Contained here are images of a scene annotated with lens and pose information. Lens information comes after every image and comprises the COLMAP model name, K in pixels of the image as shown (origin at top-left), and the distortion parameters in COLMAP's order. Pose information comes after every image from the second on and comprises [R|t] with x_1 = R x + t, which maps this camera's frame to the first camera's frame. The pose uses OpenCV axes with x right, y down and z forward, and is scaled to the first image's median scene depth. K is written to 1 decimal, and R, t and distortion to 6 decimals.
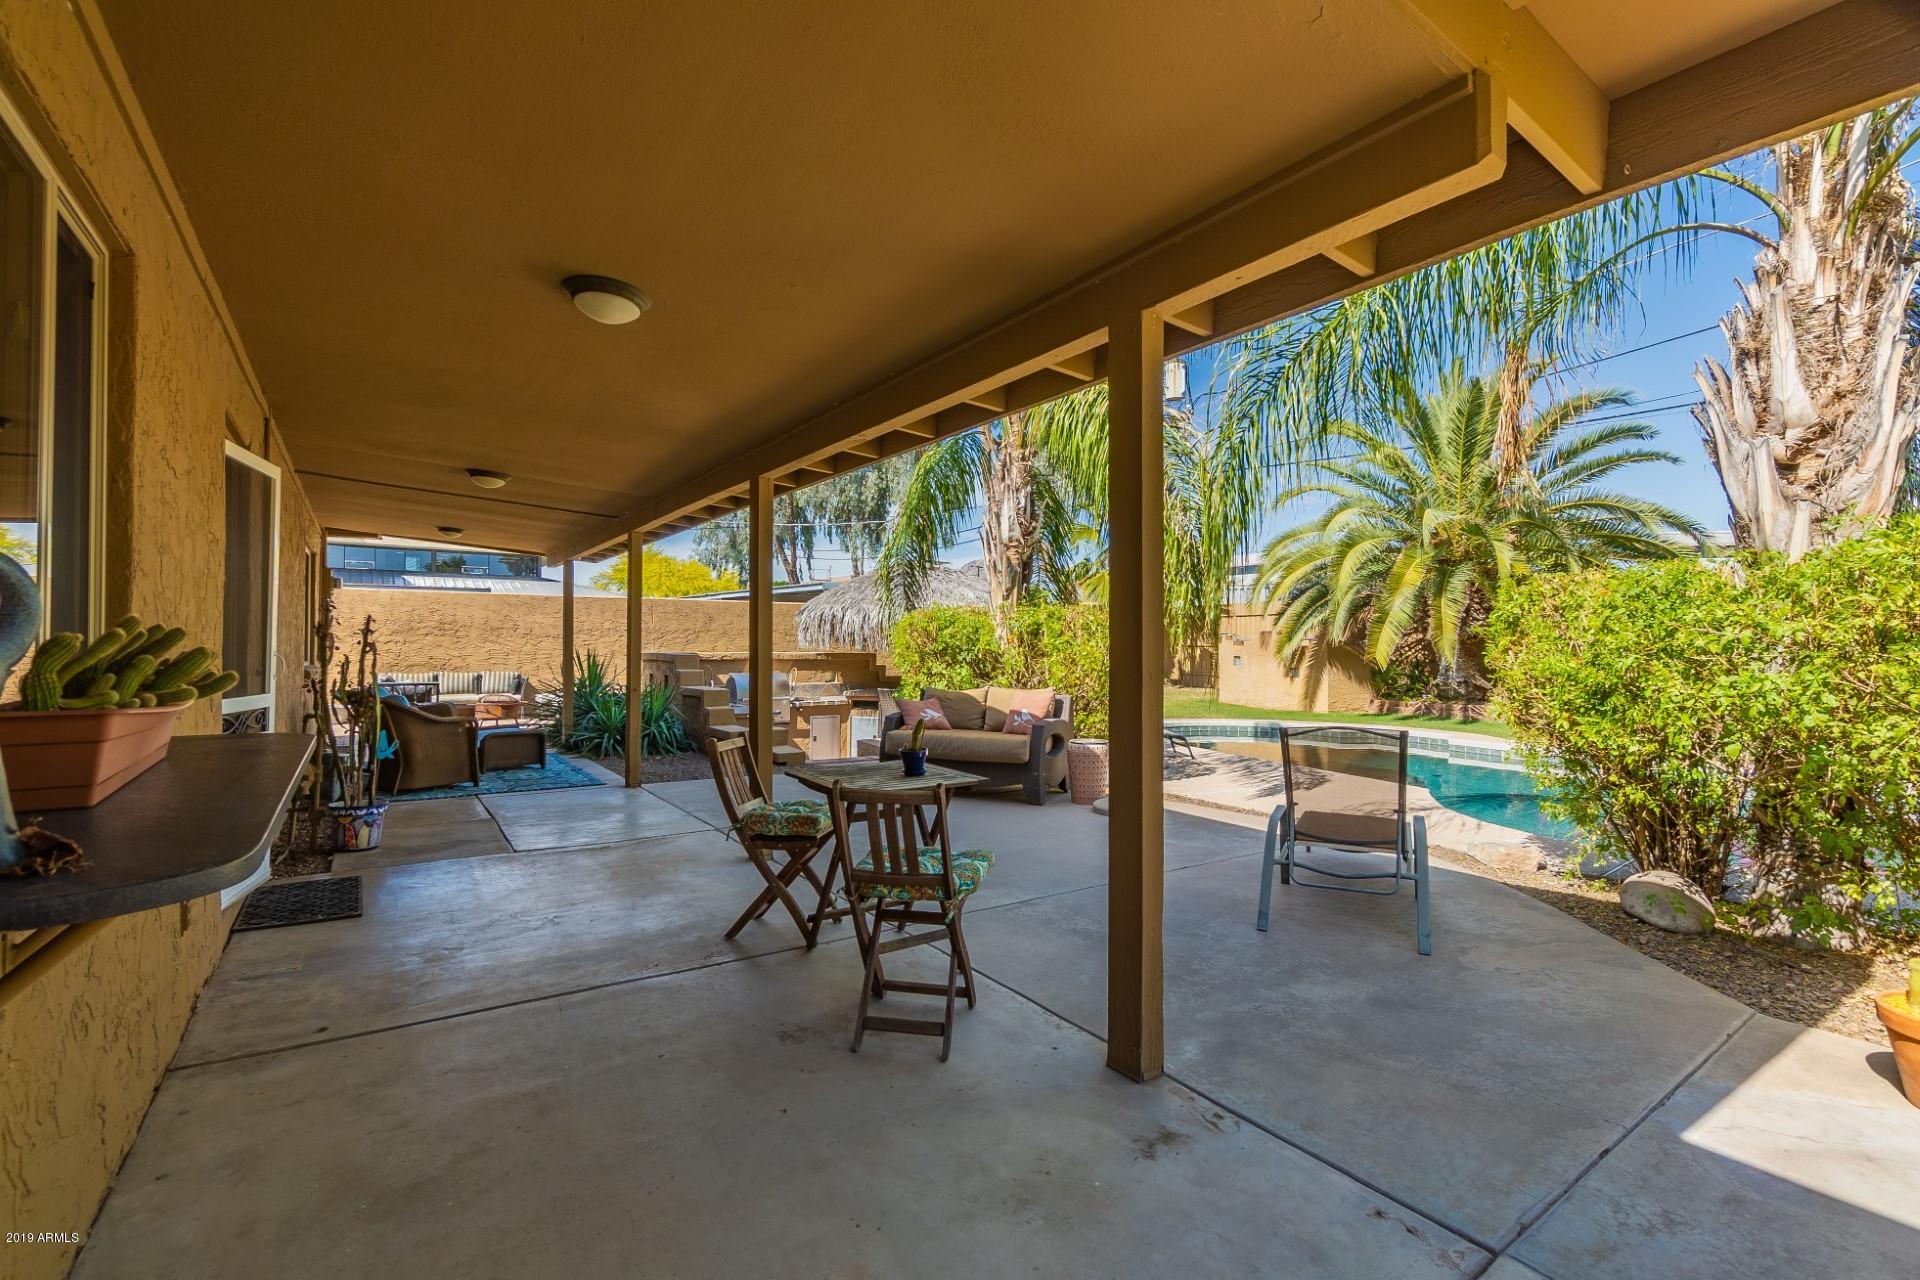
lens RADIAL K [[924.1, 0, 960.0], [0, 924.1, 640.0], [0, 0, 1]] dist [-0.001185, -0.000703]
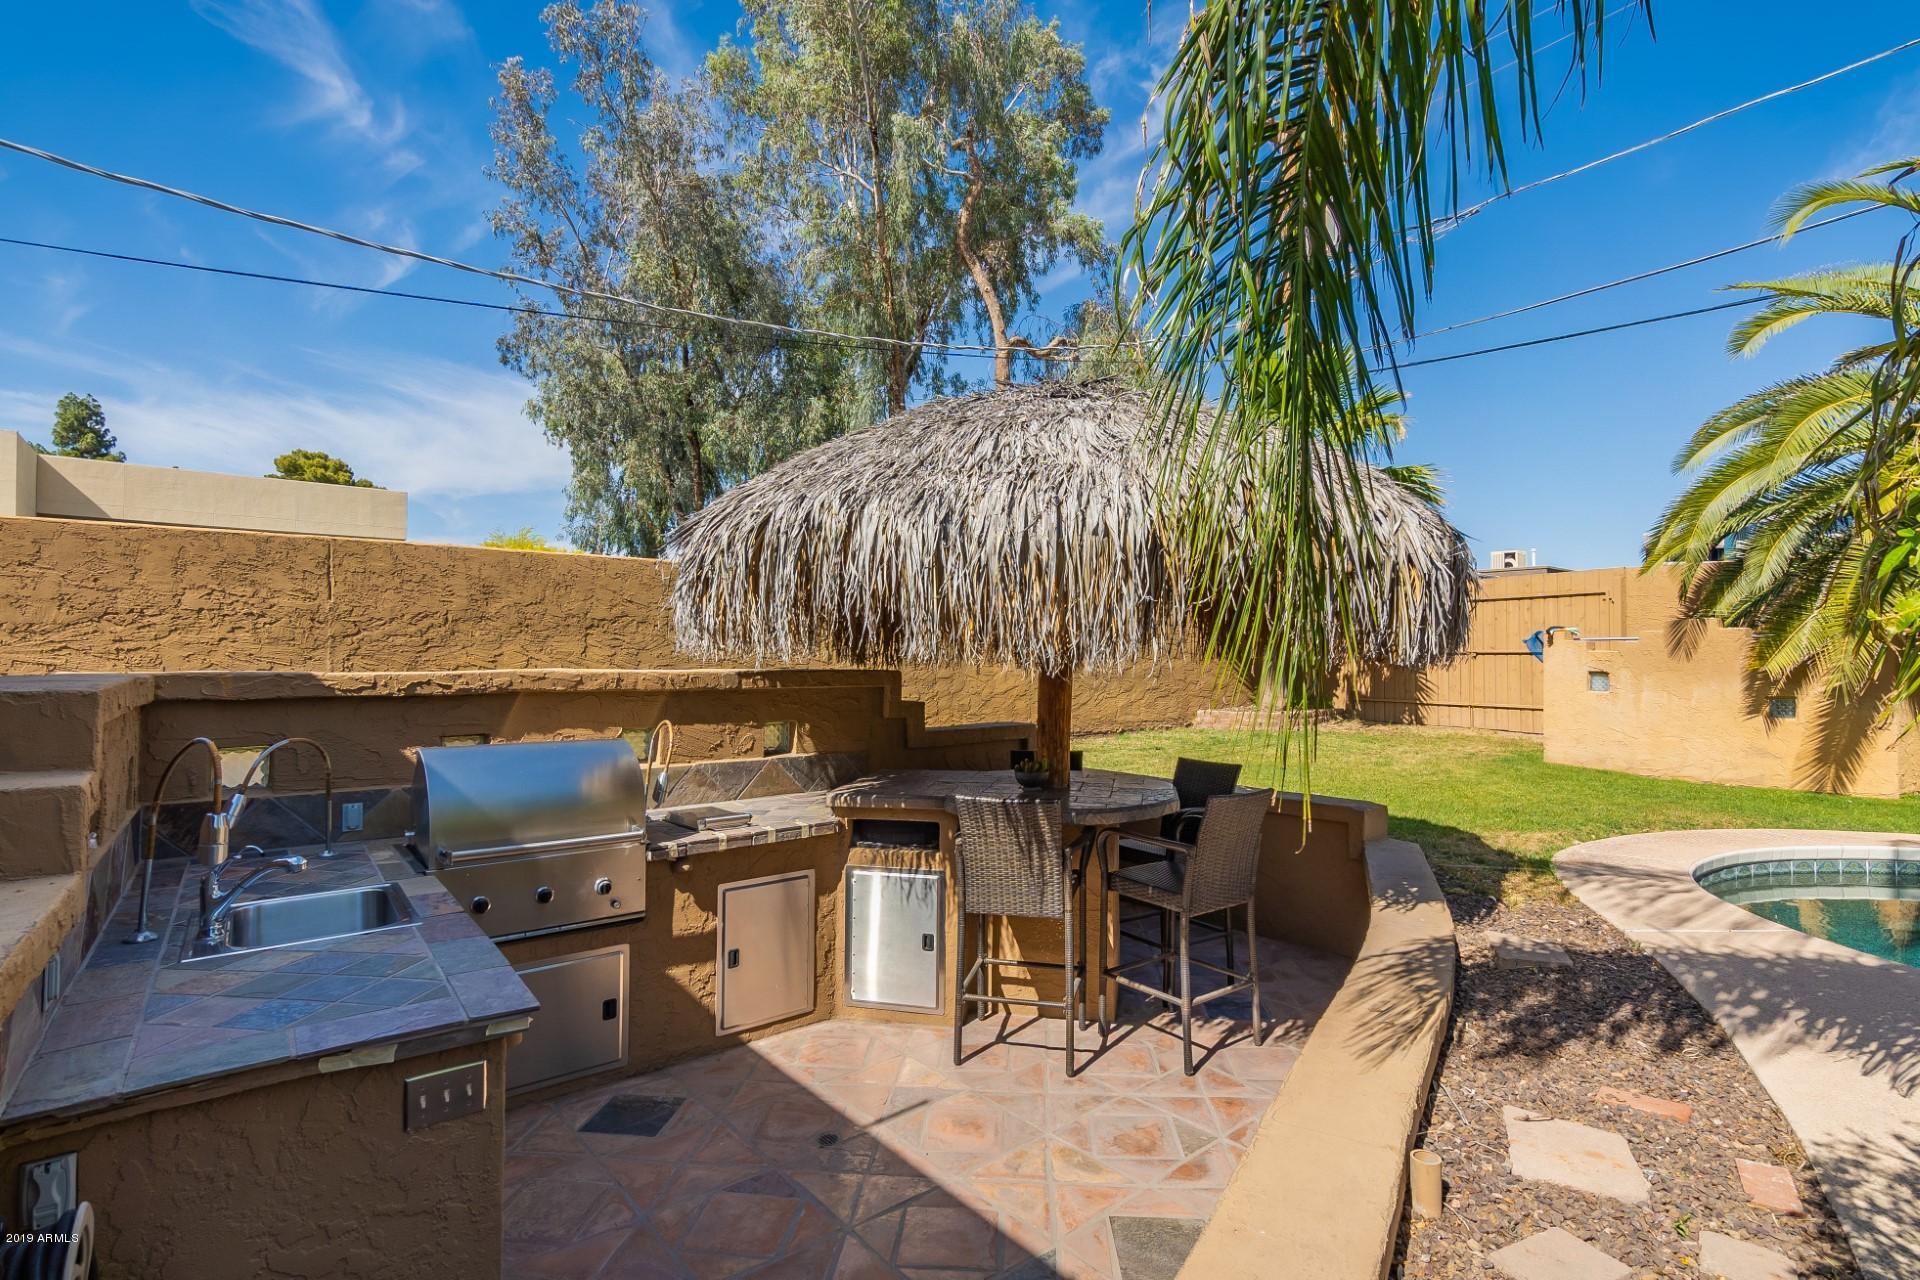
lens RADIAL K [[924.1, 0, 960.0], [0, 924.1, 640.0], [0, 0, 1]] dist [-0.001185, -0.000703]
pose [[0.996129, -0.001362, 0.087893, -0.107042], [0.002430, 0.999924, -0.012051, 0.007332], [-0.087870, 0.012218, 0.996057, 0.674770]]
